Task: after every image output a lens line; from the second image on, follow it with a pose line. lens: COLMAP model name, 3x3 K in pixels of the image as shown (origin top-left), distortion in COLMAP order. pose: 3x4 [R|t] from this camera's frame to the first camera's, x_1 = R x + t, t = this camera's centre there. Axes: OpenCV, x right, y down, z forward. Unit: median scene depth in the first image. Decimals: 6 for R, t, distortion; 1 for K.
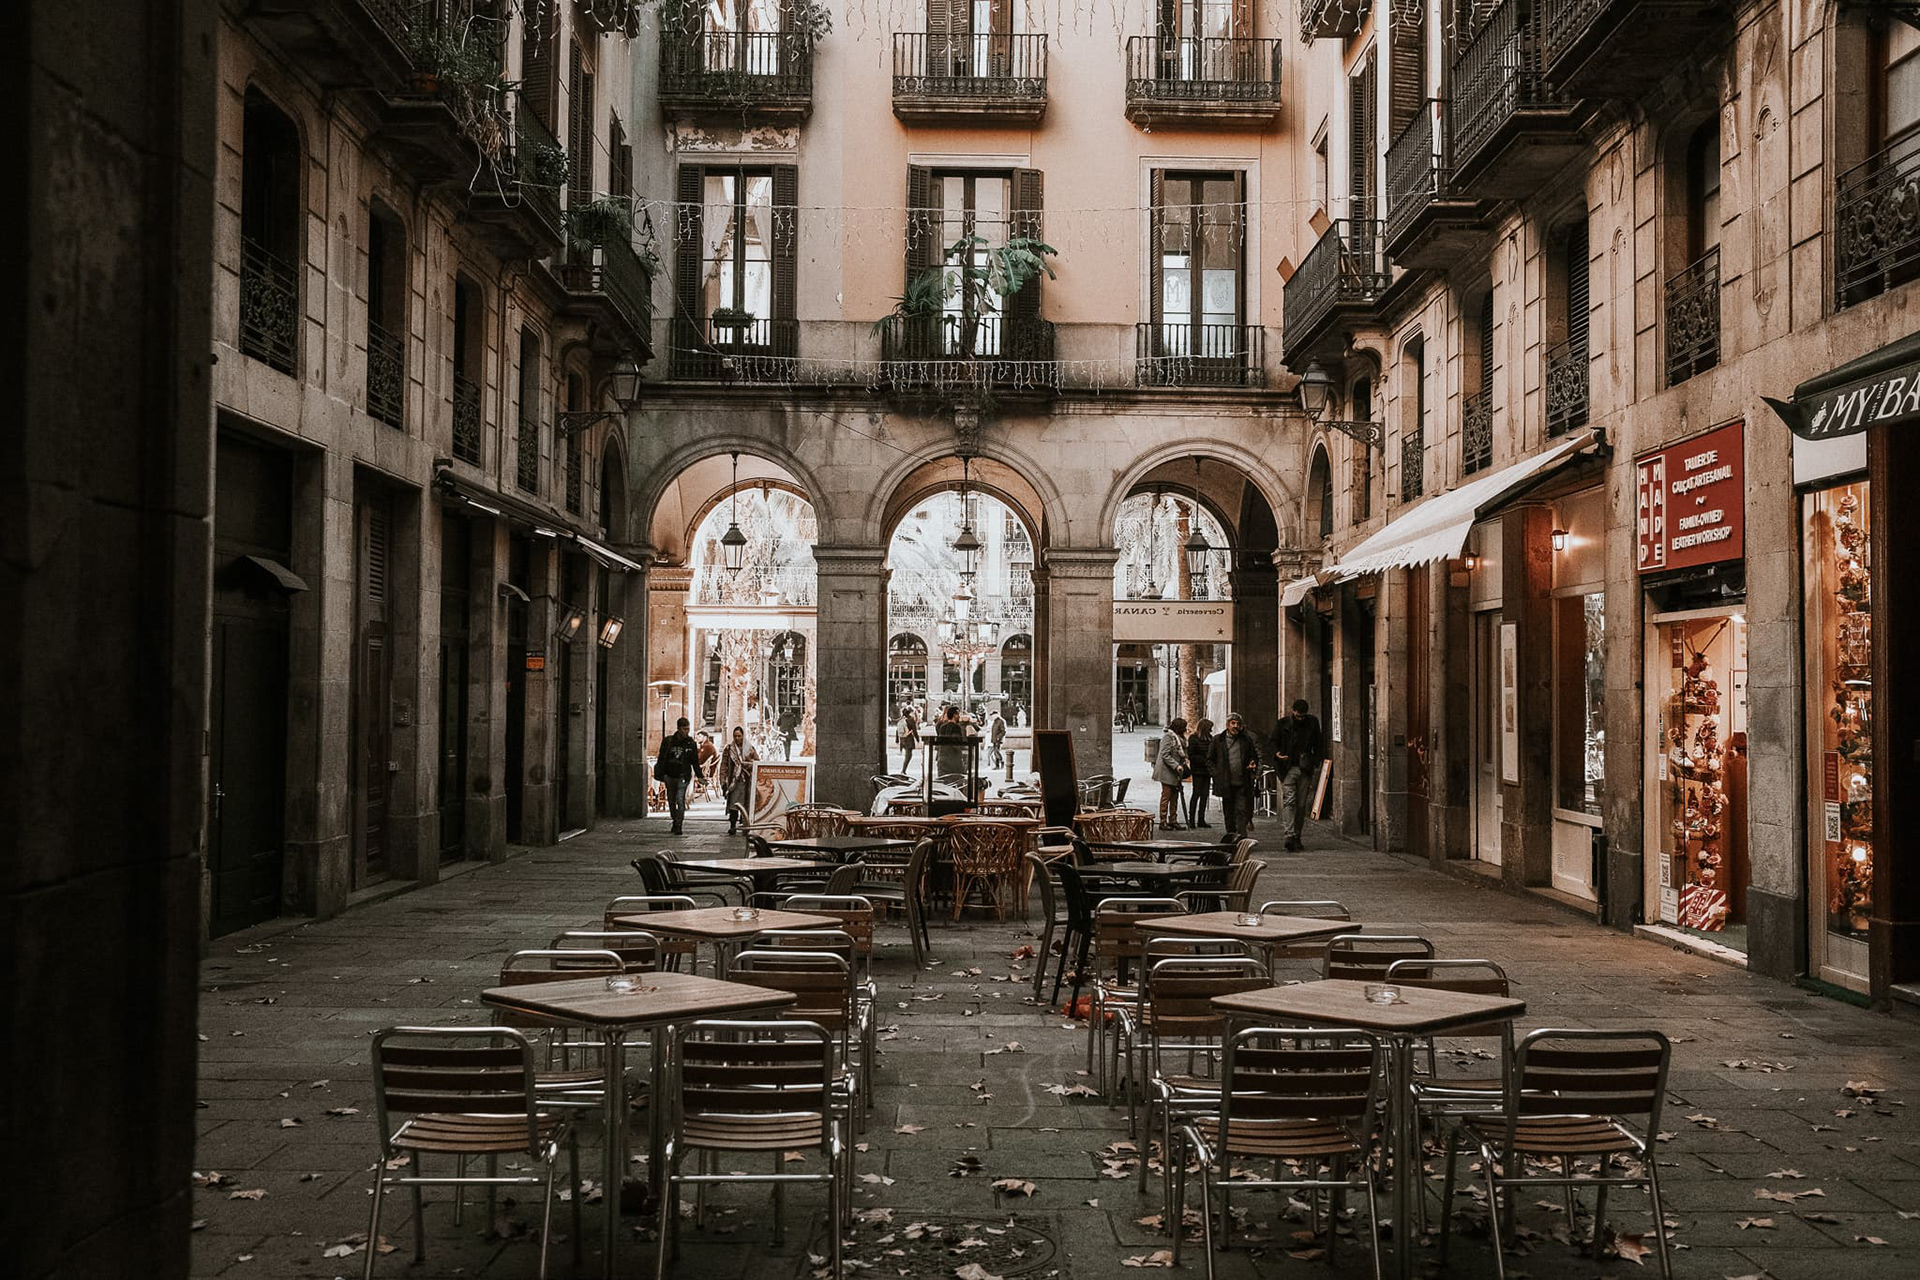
lens RADIAL K [[1962.3, 0, 962.8], [0, 1962.3, 641.7], [0, 0, 1]] dist [-0.001032, 0.000000]
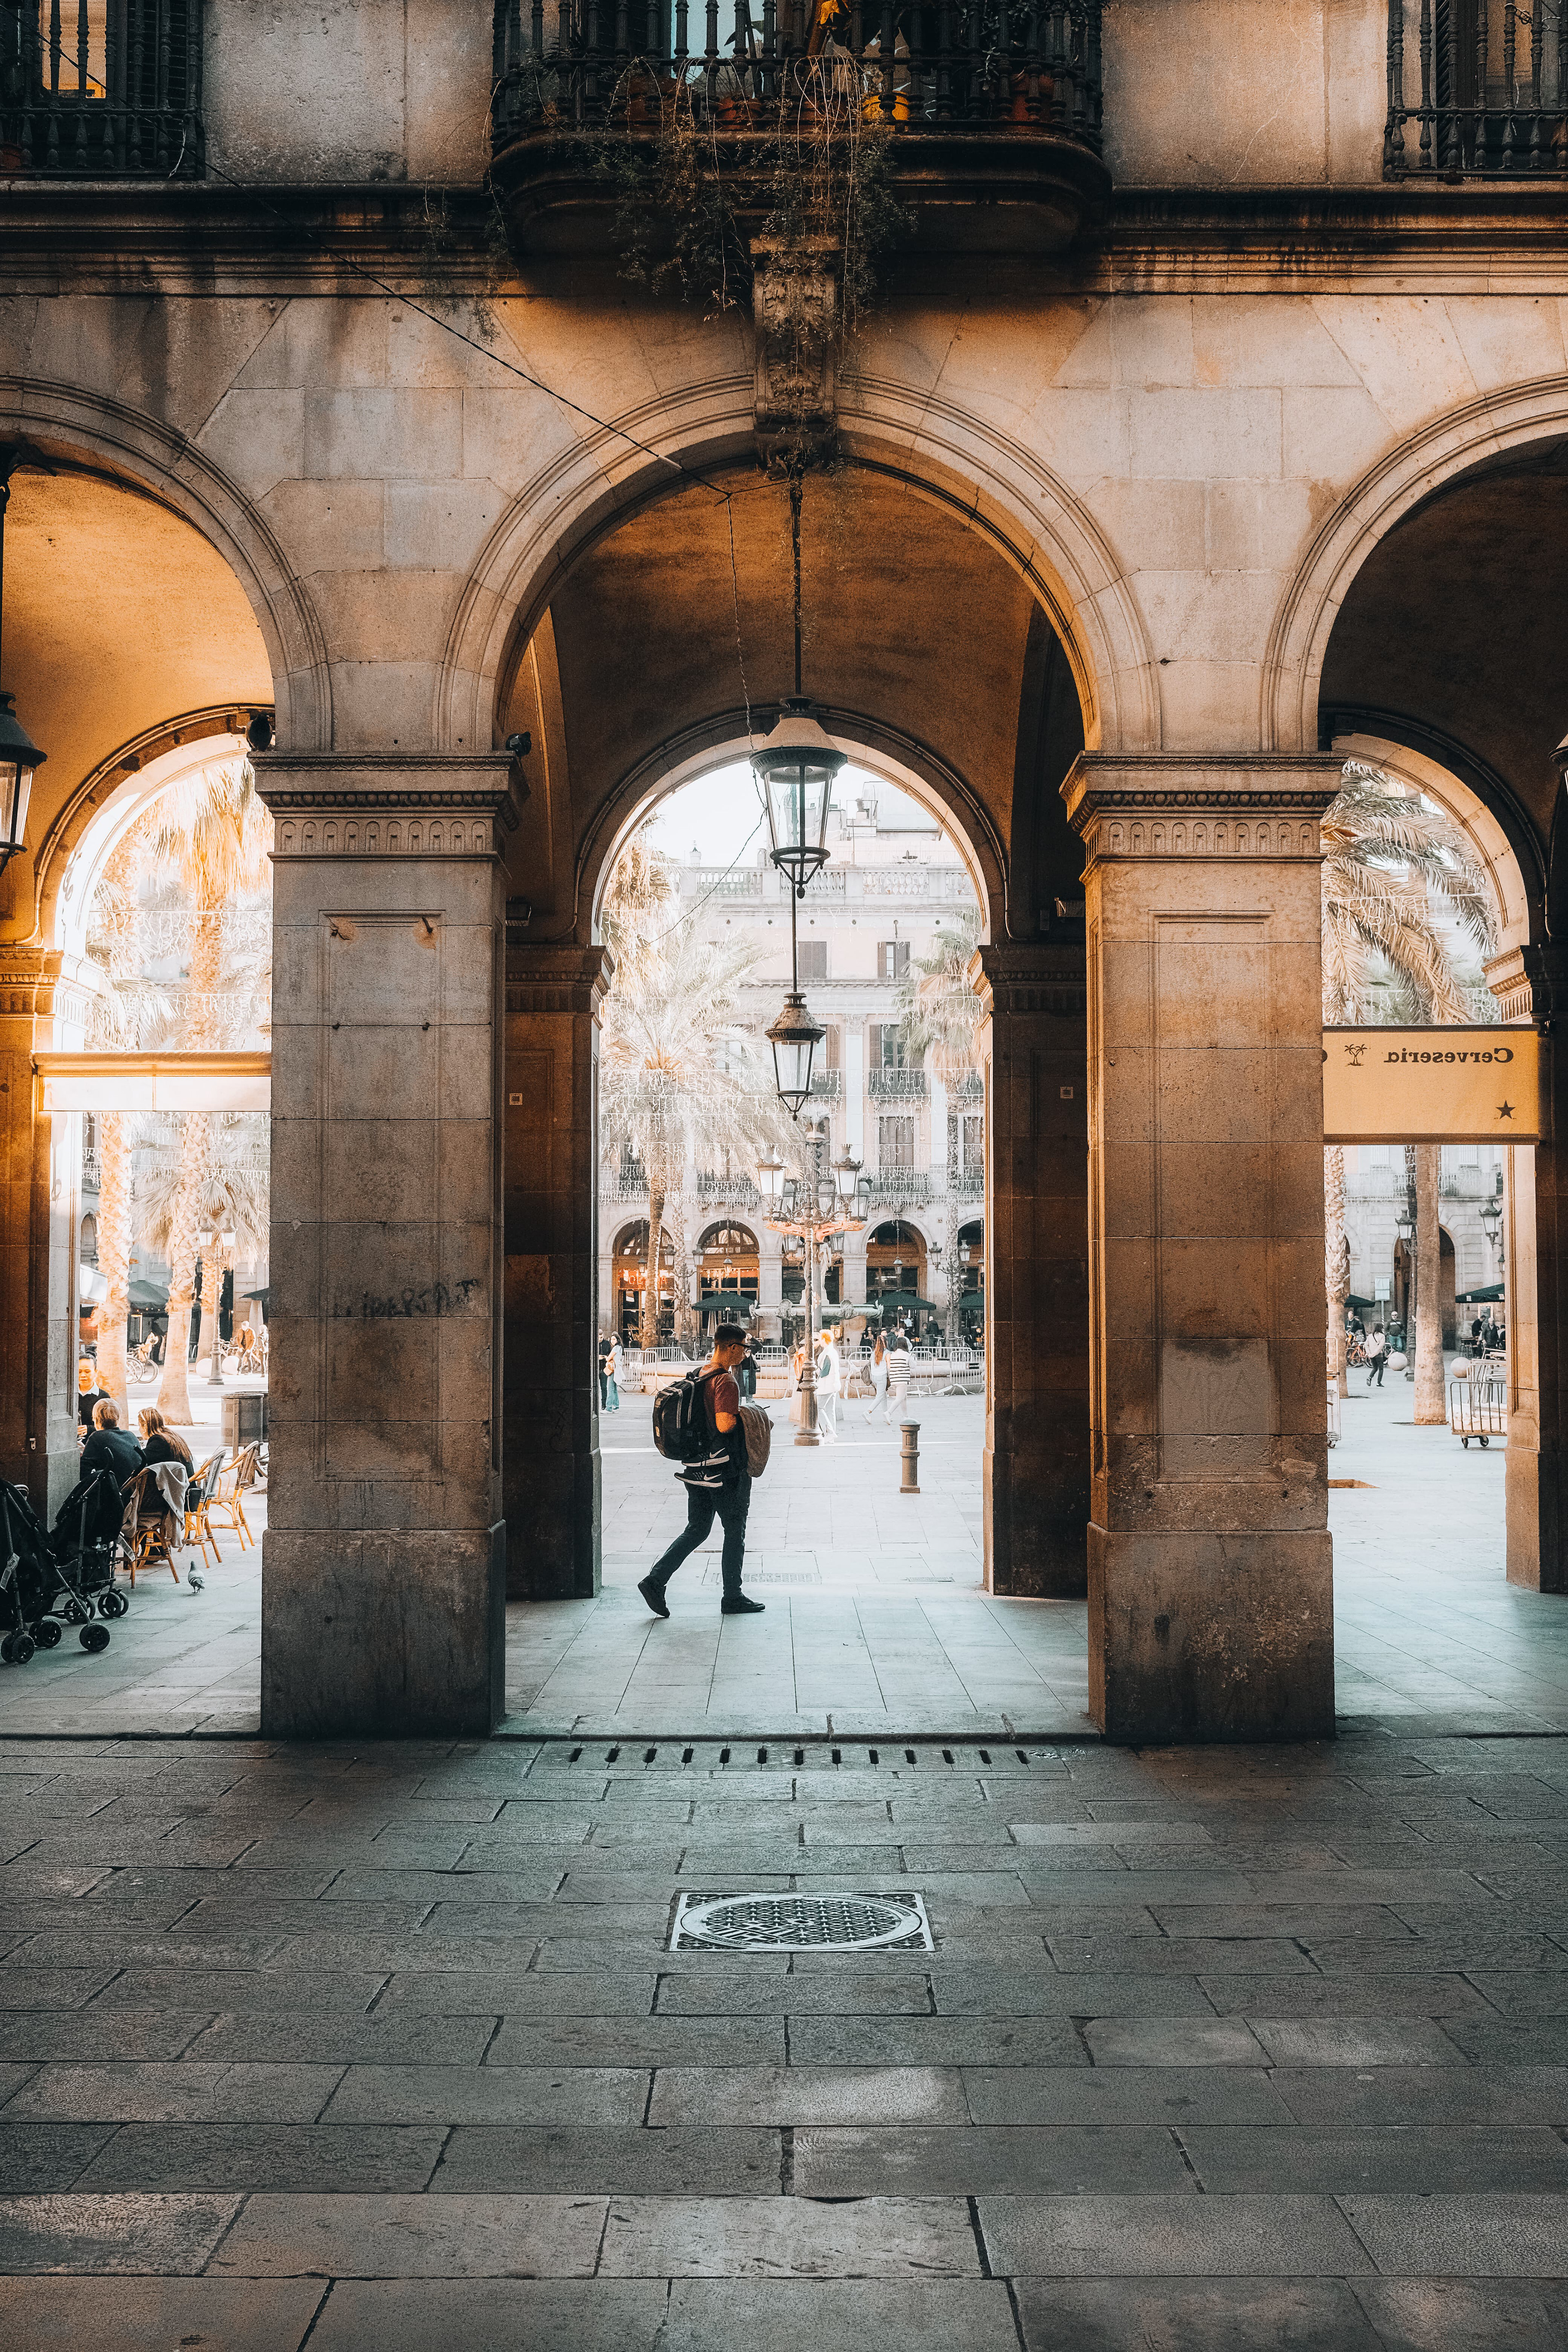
lens RADIAL K [[2403.8, 0, 781.7], [0, 2403.8, 1178.3], [0, 0, 1]] dist [-0.001032, 0.000000]
pose [[0.999877, -0.009855, -0.012178, 0.002929], [0.009497, 0.999531, -0.029098, 0.022643], [0.012459, 0.028979, 0.999502, 0.653931]]
